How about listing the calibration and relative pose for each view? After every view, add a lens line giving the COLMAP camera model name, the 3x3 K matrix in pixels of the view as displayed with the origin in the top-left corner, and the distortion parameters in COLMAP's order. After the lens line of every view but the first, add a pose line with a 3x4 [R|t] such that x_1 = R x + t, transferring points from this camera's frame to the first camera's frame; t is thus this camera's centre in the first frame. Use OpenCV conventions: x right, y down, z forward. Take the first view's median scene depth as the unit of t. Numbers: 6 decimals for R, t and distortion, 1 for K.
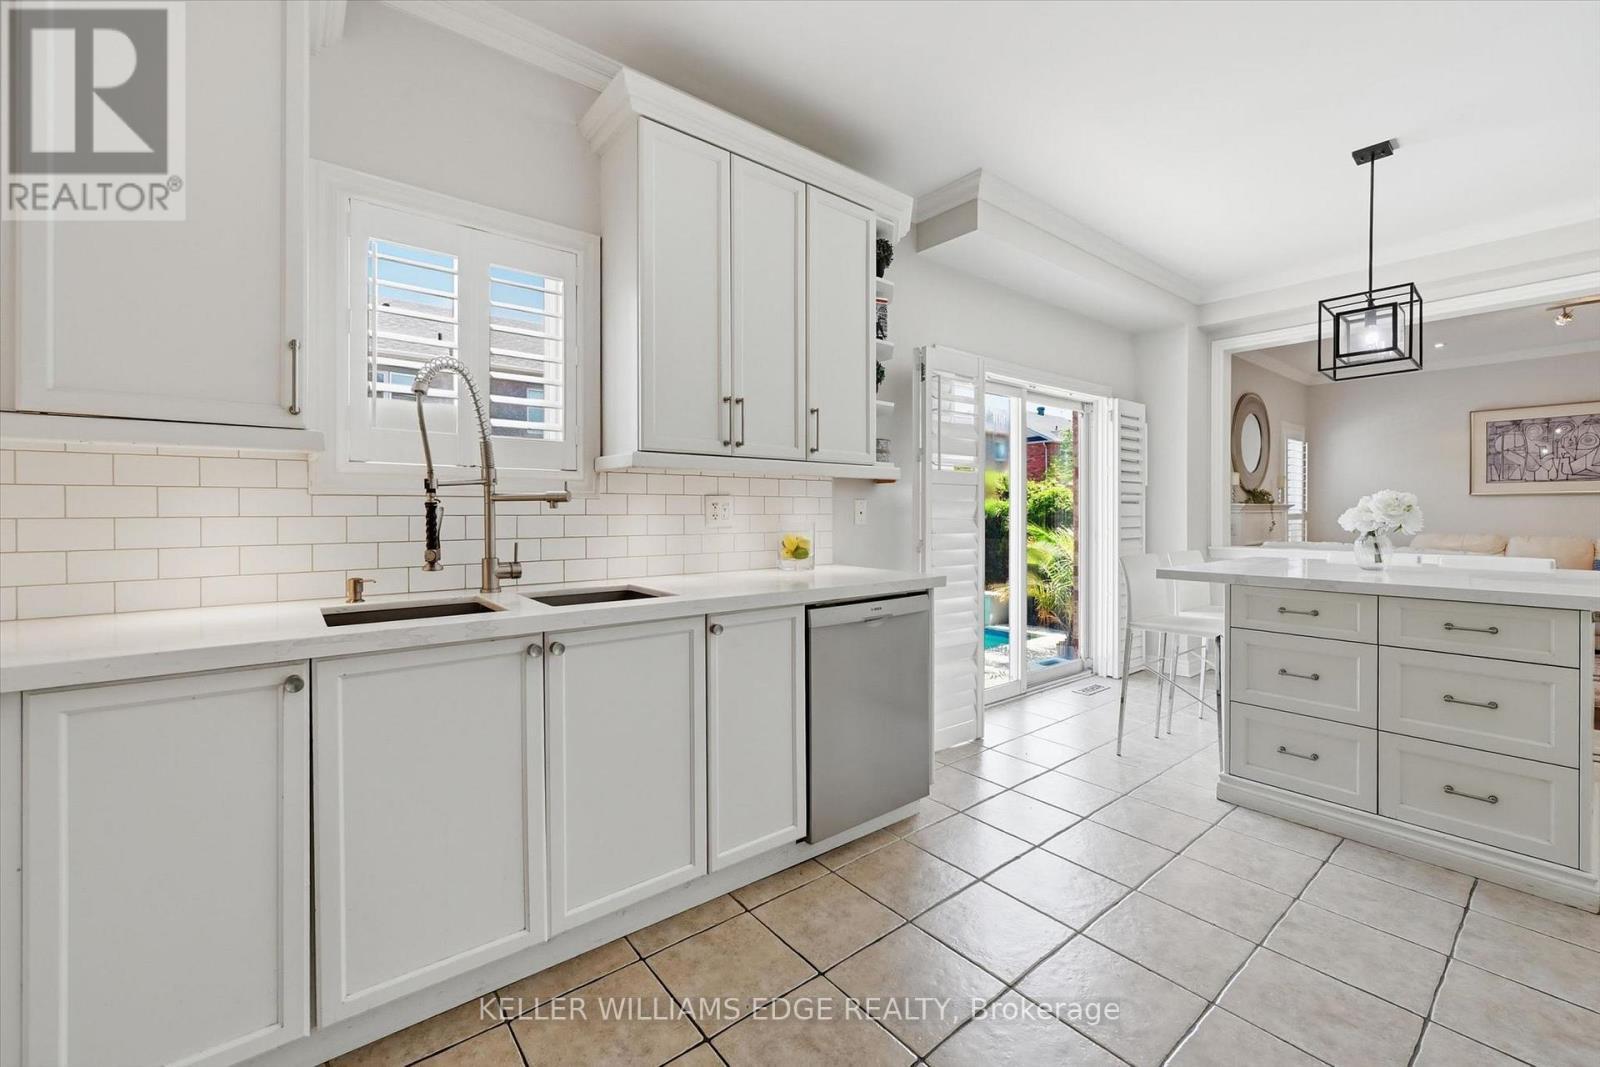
lens RADIAL K [[650.6, 0, 809.6], [0, 650.6, 515.2], [0, 0, 1]] dist [0.001406, 0.000113]
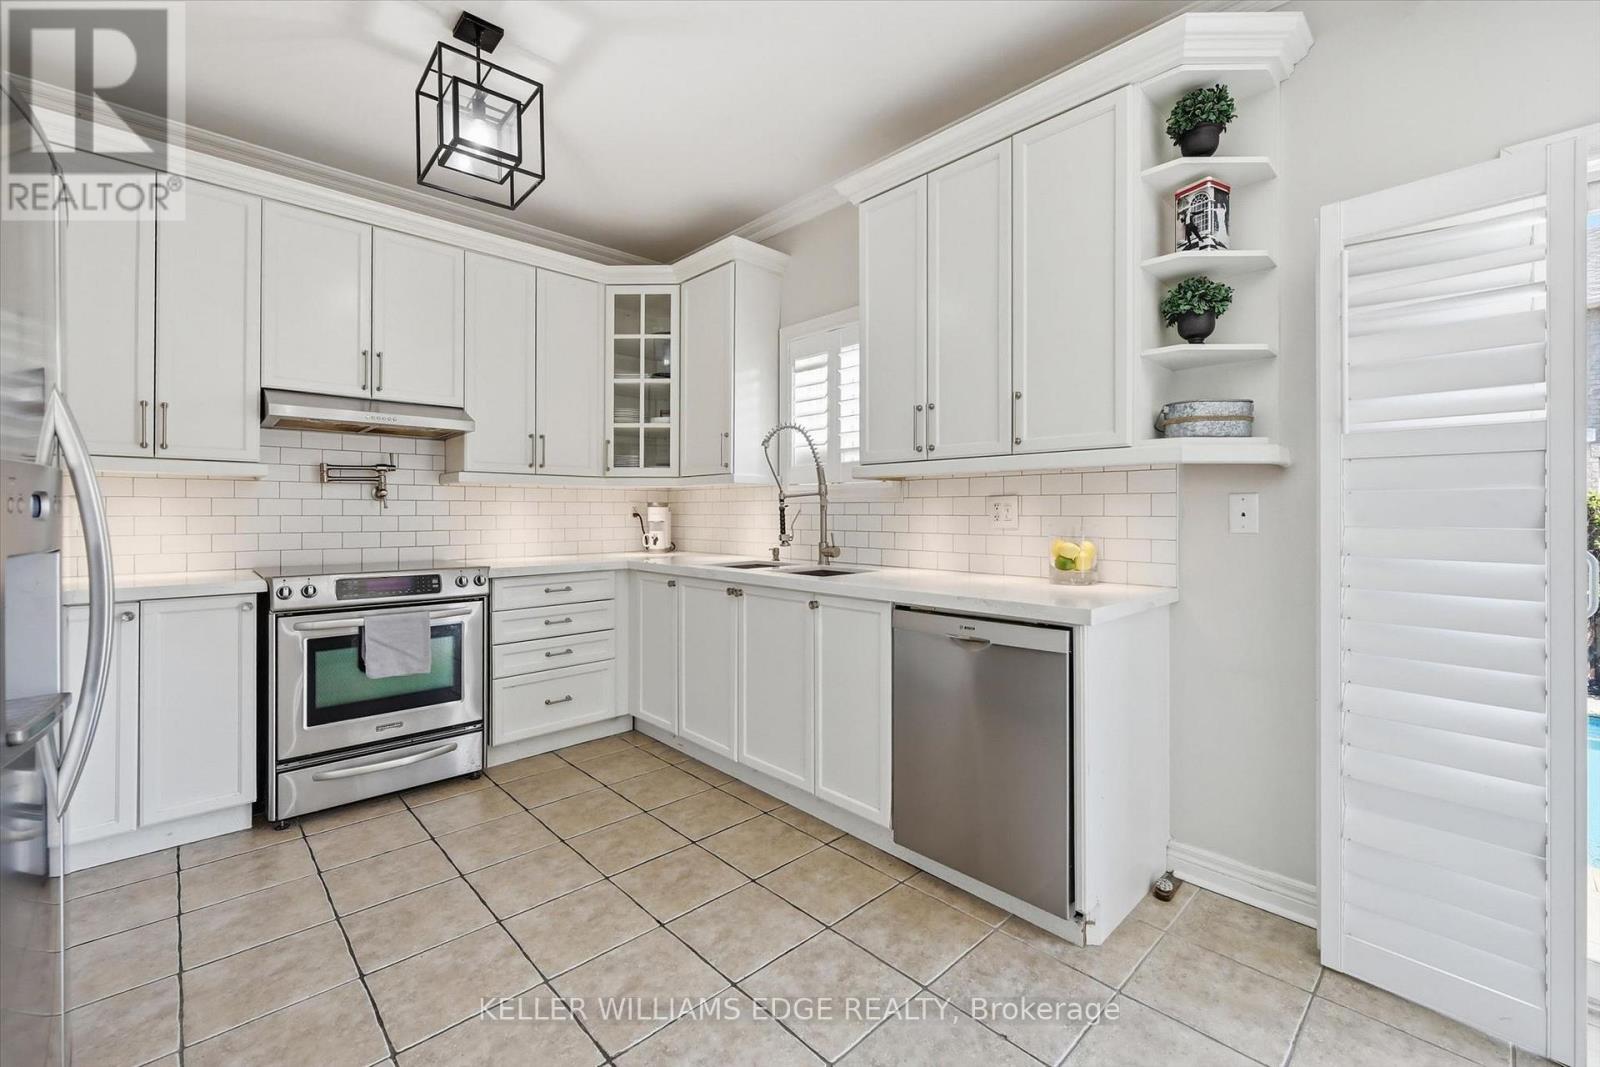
lens RADIAL K [[650.6, 0, 809.6], [0, 650.6, 515.2], [0, 0, 1]] dist [0.001406, 0.000113]
pose [[0.097072, 0.005613, -0.995261, 0.927881], [-0.004814, 0.999975, 0.005170, -0.006055], [0.995266, 0.004290, 0.097097, 0.717398]]
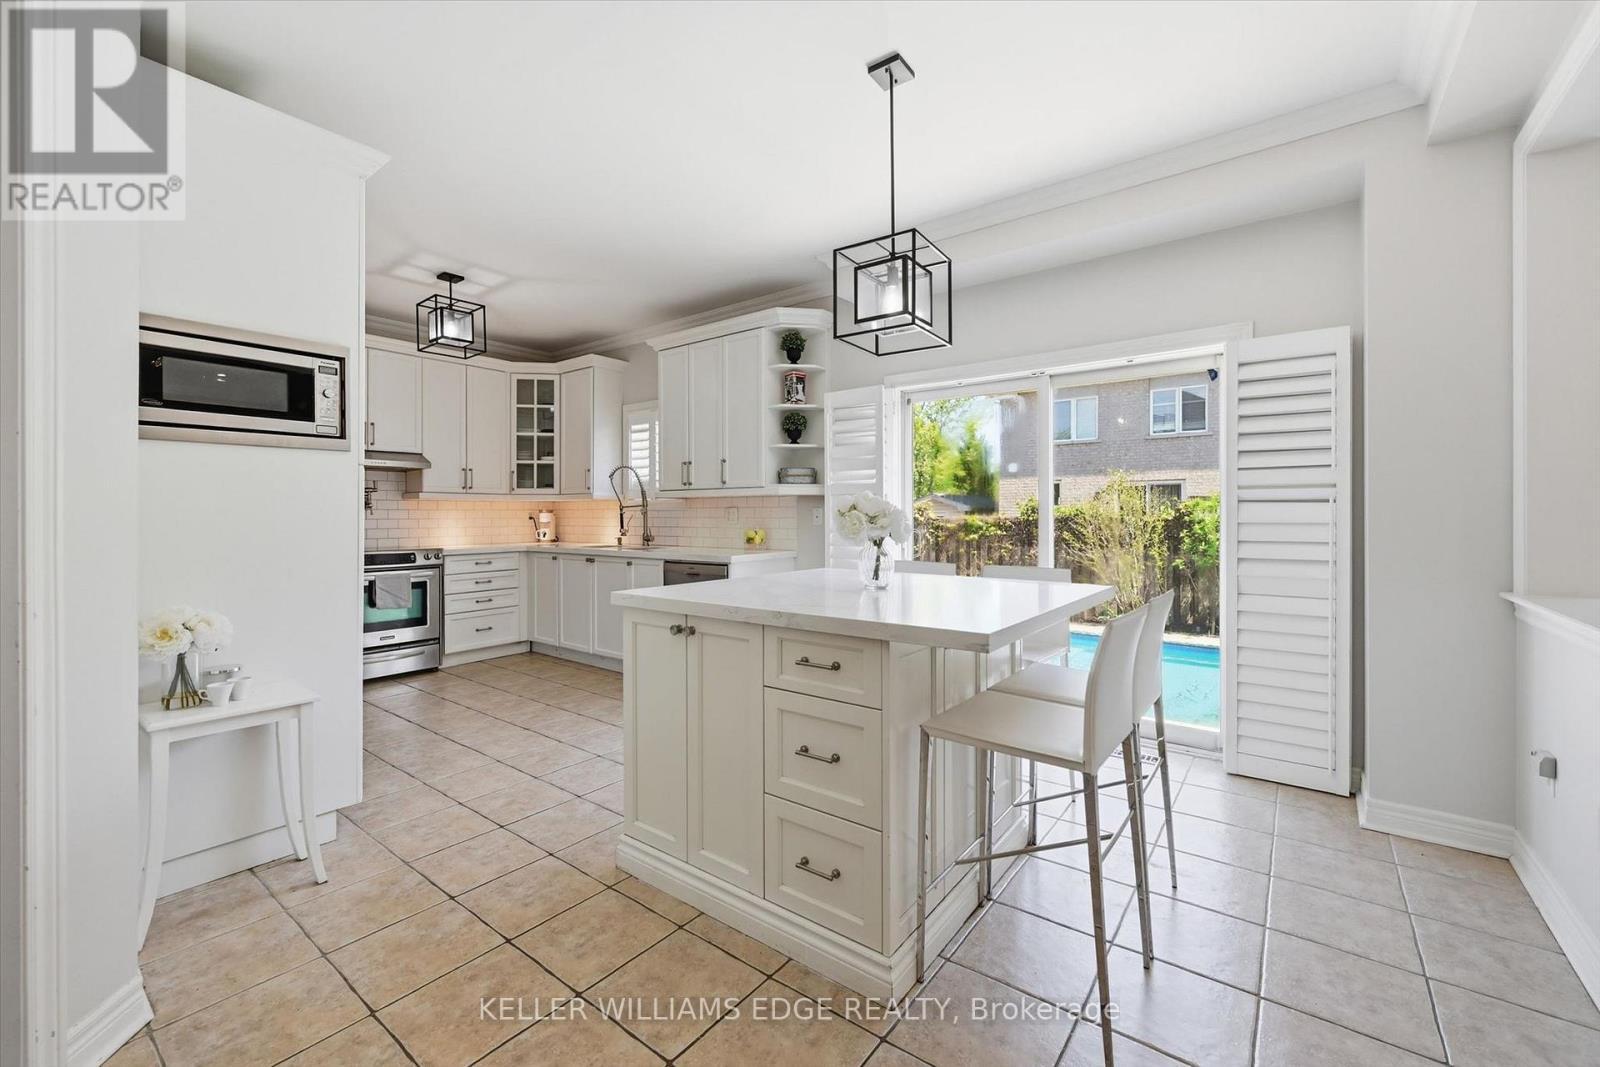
lens RADIAL K [[650.6, 0, 809.6], [0, 650.6, 515.2], [0, 0, 1]] dist [0.001406, 0.000113]
pose [[0.249560, 0.001174, -0.968359, 2.036025], [-0.001098, 0.999999, 0.000929, -0.011246], [0.968359, 0.000831, 0.249561, 0.866621]]
